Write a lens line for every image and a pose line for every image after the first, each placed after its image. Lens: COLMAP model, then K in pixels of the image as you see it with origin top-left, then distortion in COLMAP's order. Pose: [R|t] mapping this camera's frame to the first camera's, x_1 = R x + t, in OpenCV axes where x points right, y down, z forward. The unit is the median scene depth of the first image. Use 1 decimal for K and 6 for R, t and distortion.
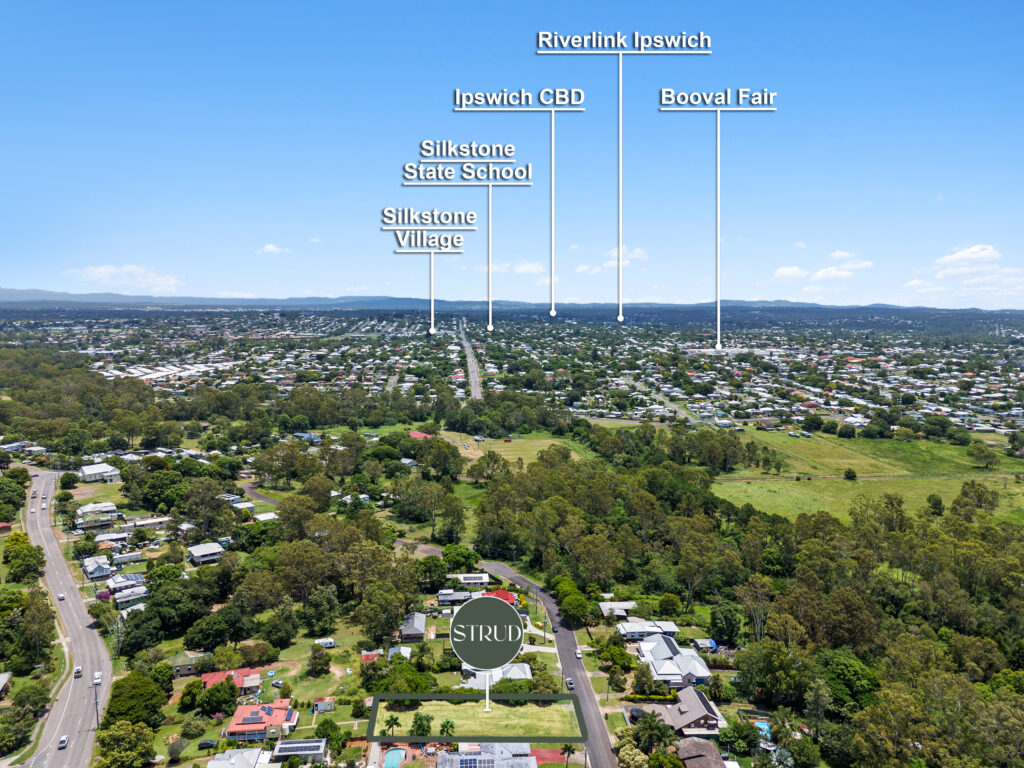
lens RADIAL K [[775.4, 0, 512.0], [0, 775.4, 384.0], [0, 0, 1]] dist [0.048743, -0.000784]
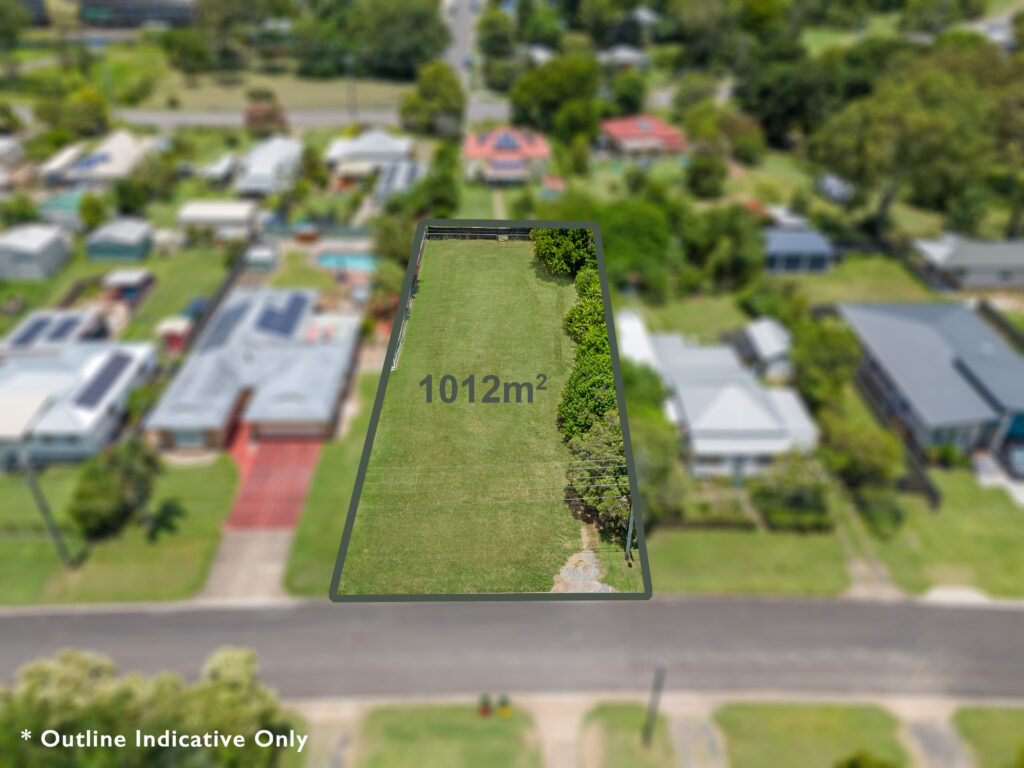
lens RADIAL K [[775.4, 0, 512.0], [0, 775.4, 384.0], [0, 0, 1]] dist [0.048743, -0.000784]
pose [[-0.075549, 0.550672, -0.831296, 0.232487], [-0.119925, 0.822609, 0.555817, 0.221453], [0.989904, 0.141684, 0.003892, 0.929252]]
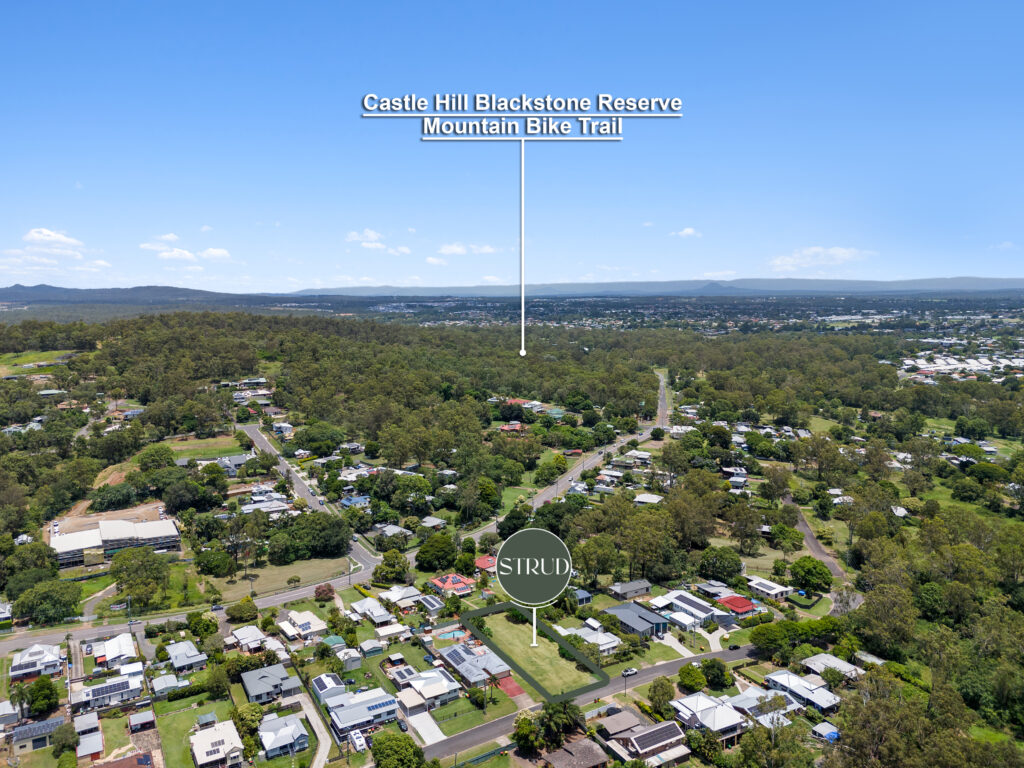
lens RADIAL K [[775.4, 0, 512.0], [0, 775.4, 384.0], [0, 0, 1]] dist [0.048743, -0.000784]
pose [[0.428946, 0.097855, -0.898014, 0.891792], [-0.085903, 0.994029, 0.067285, -0.044529], [0.899236, 0.048281, 0.434790, 0.407950]]
